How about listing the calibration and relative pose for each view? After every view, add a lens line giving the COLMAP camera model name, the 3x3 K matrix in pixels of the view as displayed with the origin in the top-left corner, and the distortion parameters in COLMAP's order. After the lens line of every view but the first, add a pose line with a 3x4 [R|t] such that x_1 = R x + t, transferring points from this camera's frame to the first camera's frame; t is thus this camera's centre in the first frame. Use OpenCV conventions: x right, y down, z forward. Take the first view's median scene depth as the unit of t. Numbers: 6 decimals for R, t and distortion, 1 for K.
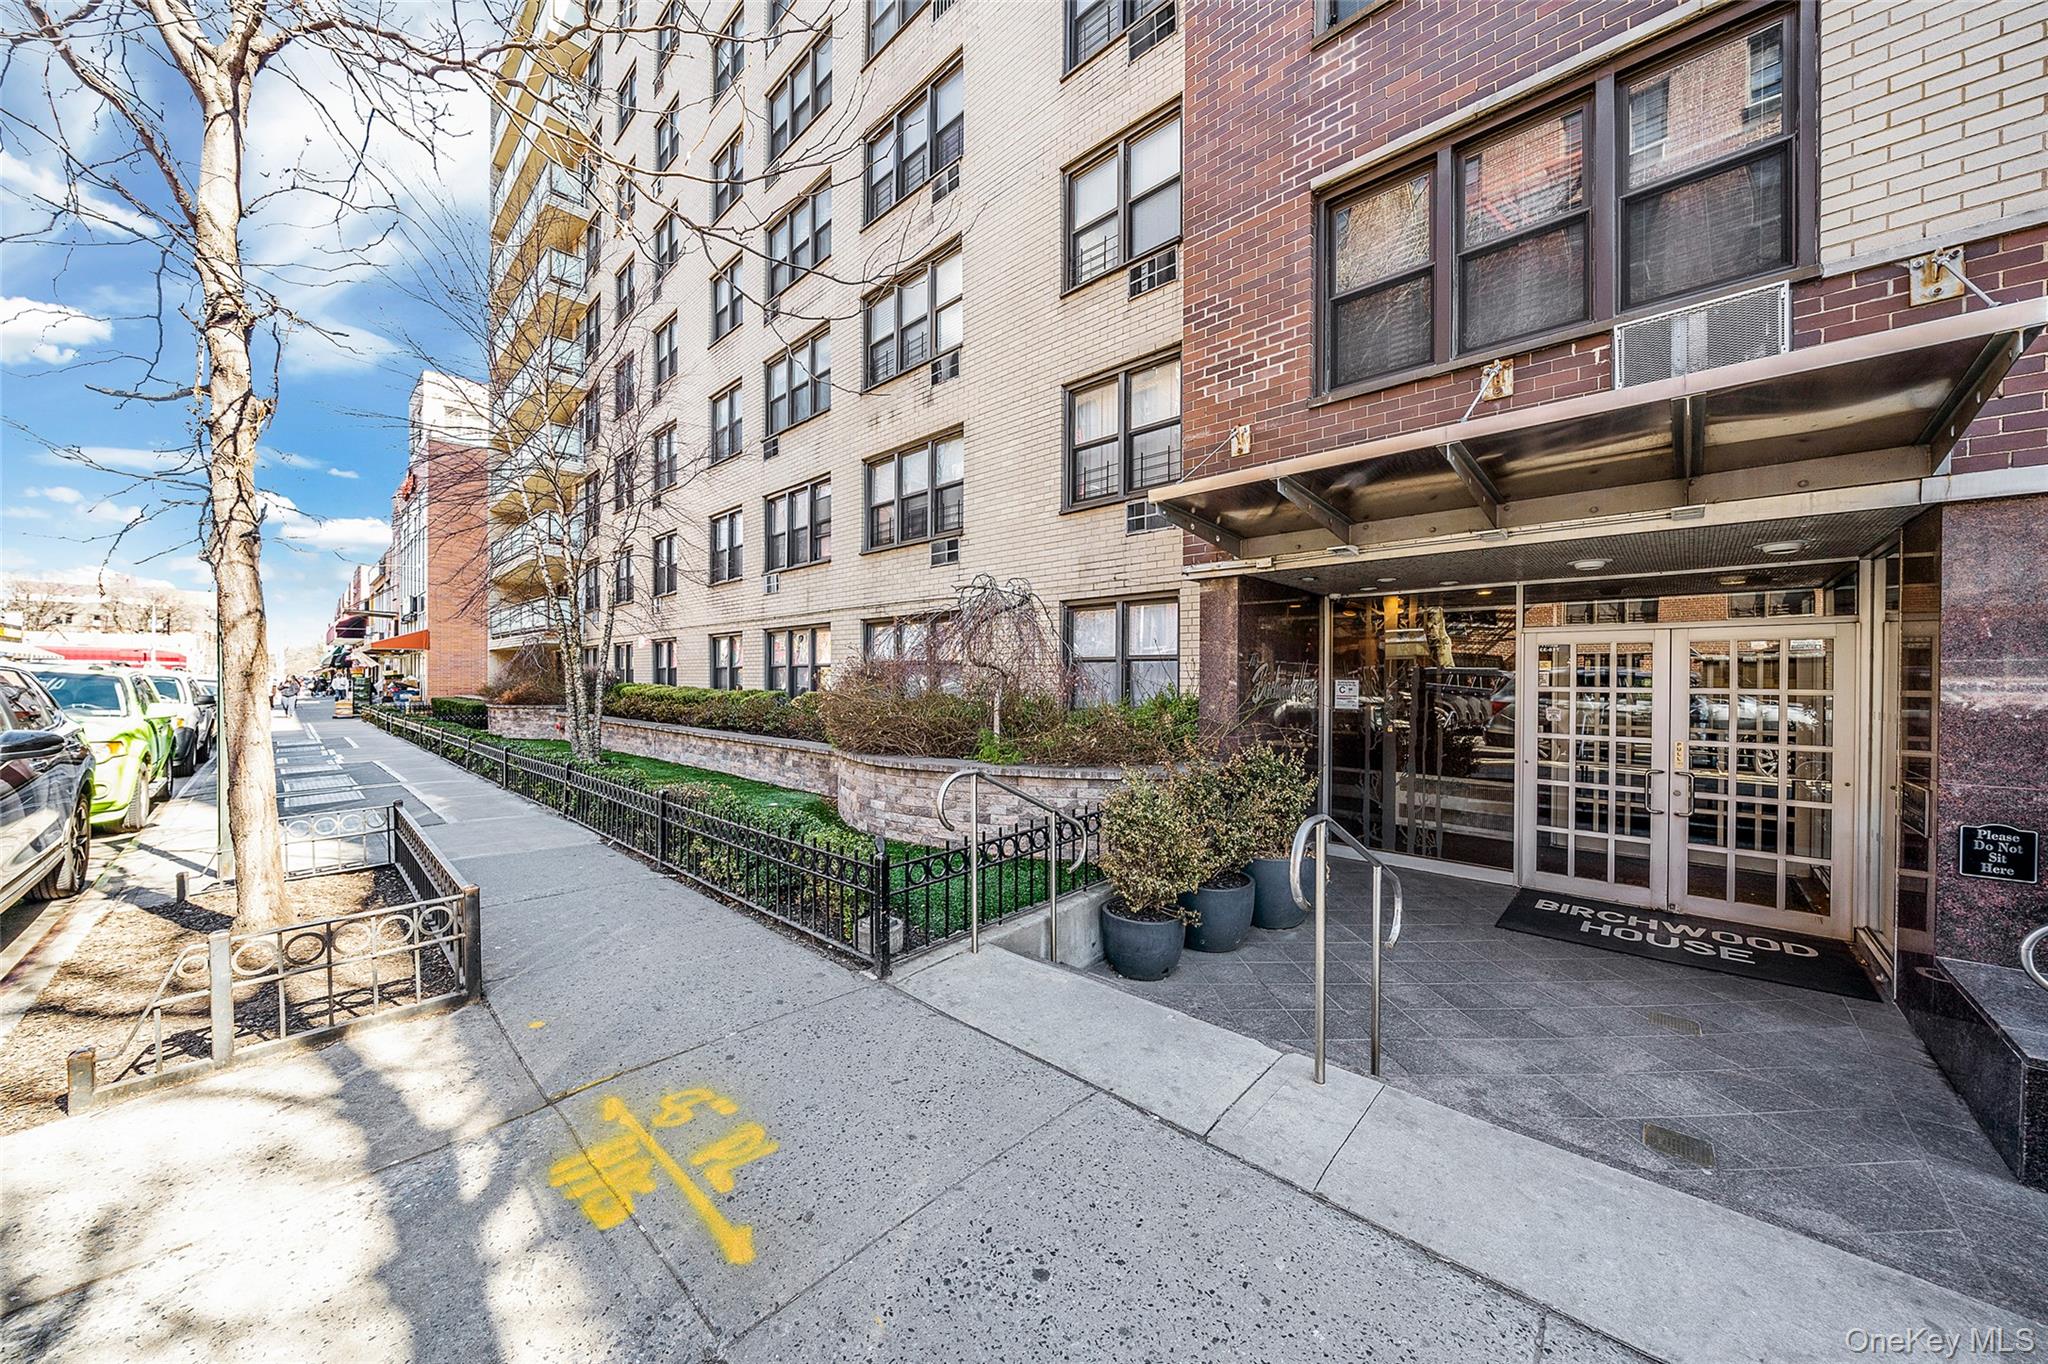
lens RADIAL K [[709.0, 0, 1022.6], [0, 709.0, 681.8], [0, 0, 1]] dist [-0.002863, -0.000368]
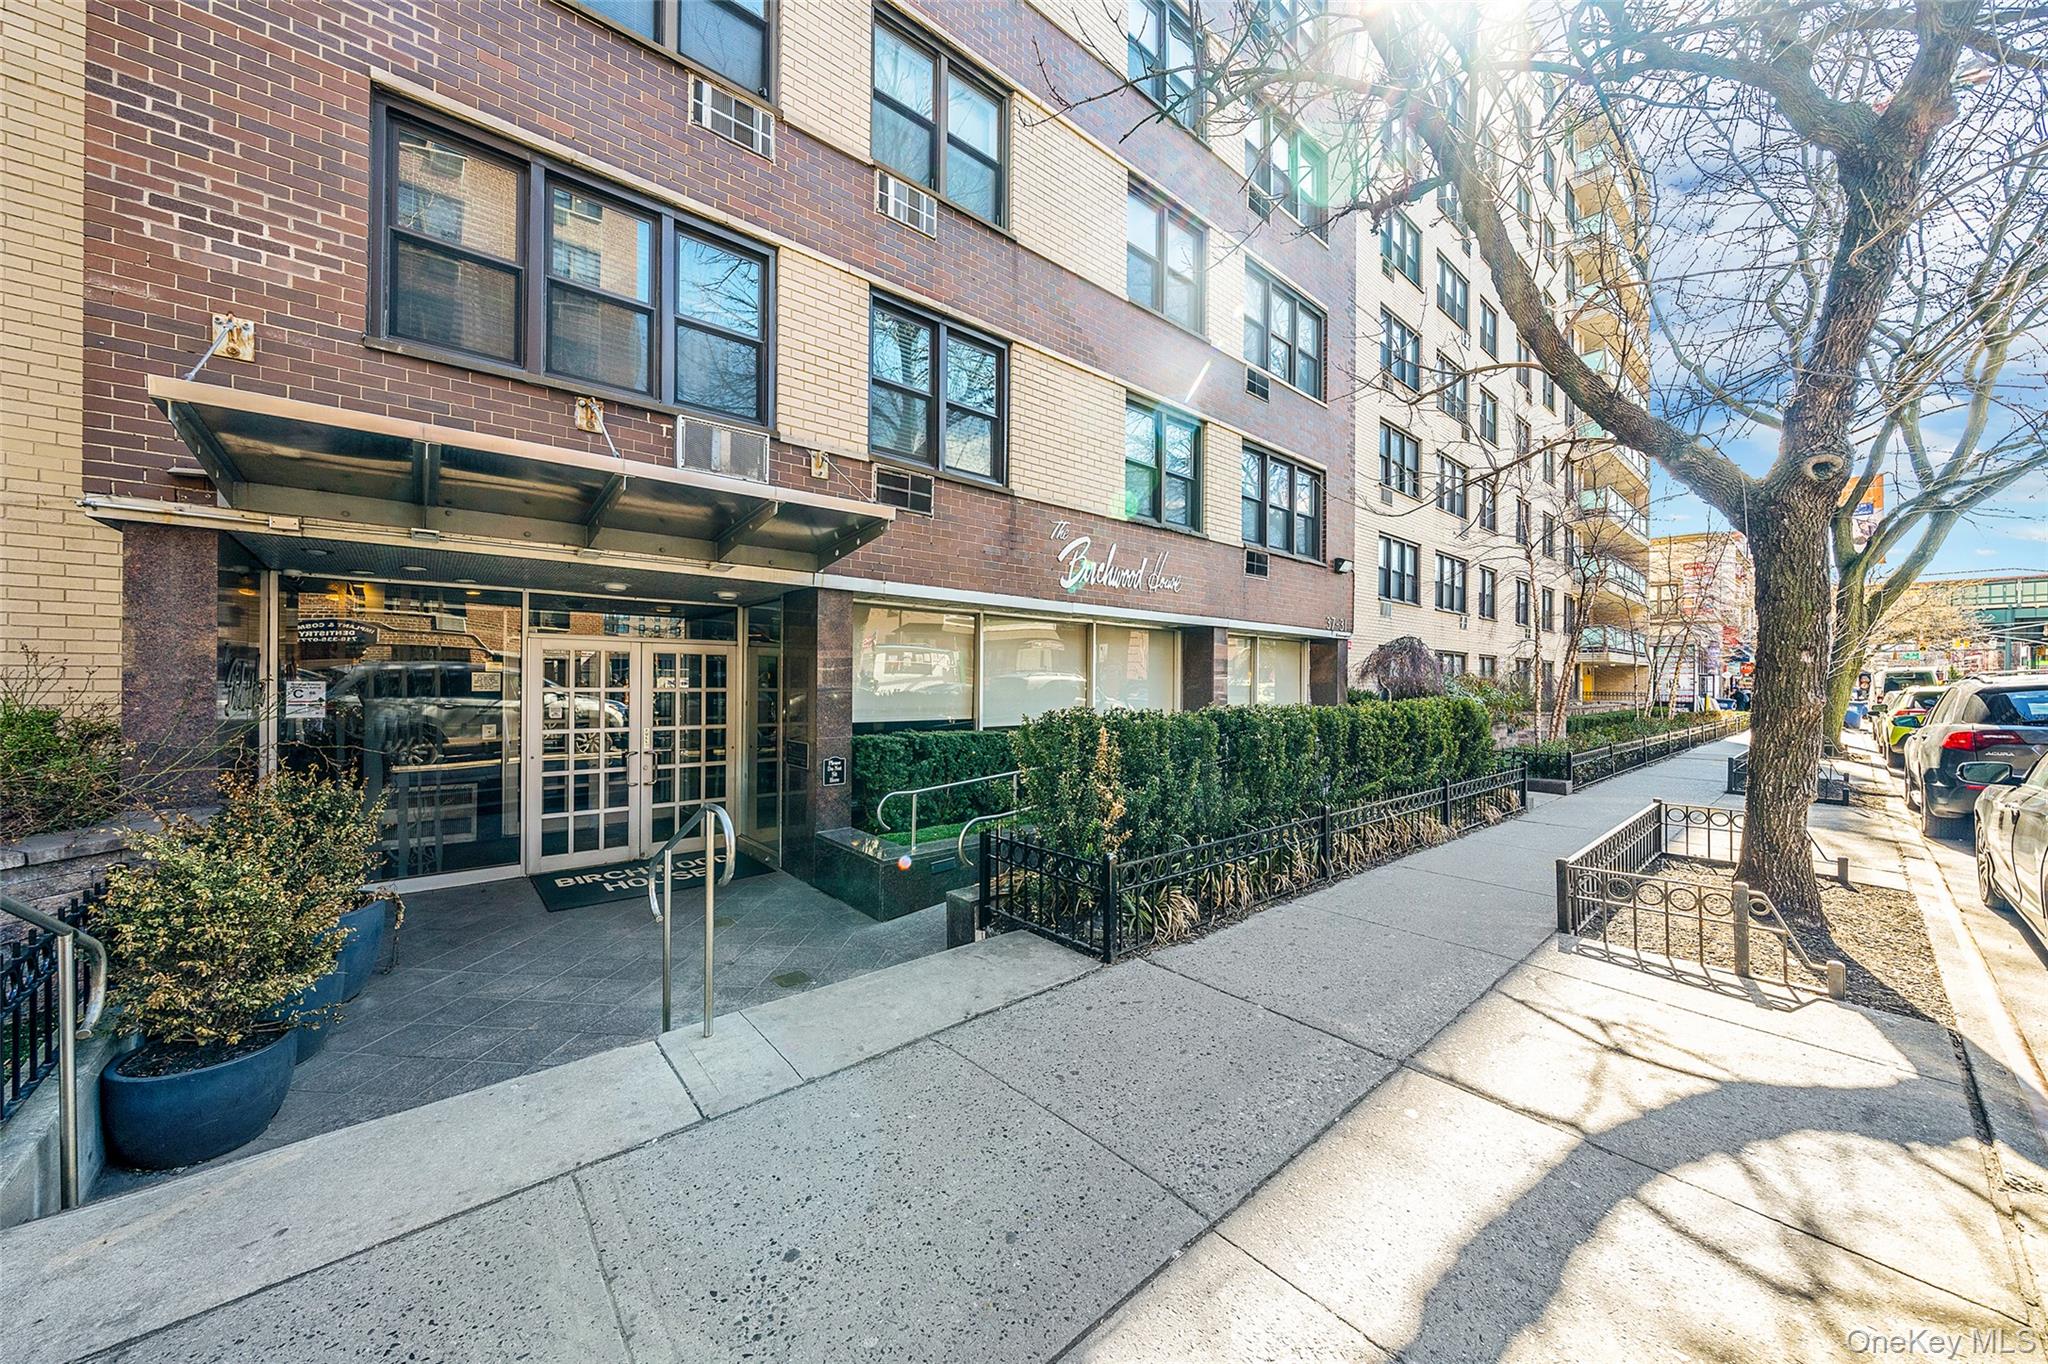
lens RADIAL K [[709.0, 0, 1018.6], [0, 709.0, 682.2], [0, 0, 1]] dist [-0.002863, -0.000368]
pose [[0.107607, -0.005036, 0.994181, -0.341540], [-0.002615, 0.999982, 0.005348, -0.011133], [-0.994190, -0.003176, 0.107592, 0.188429]]
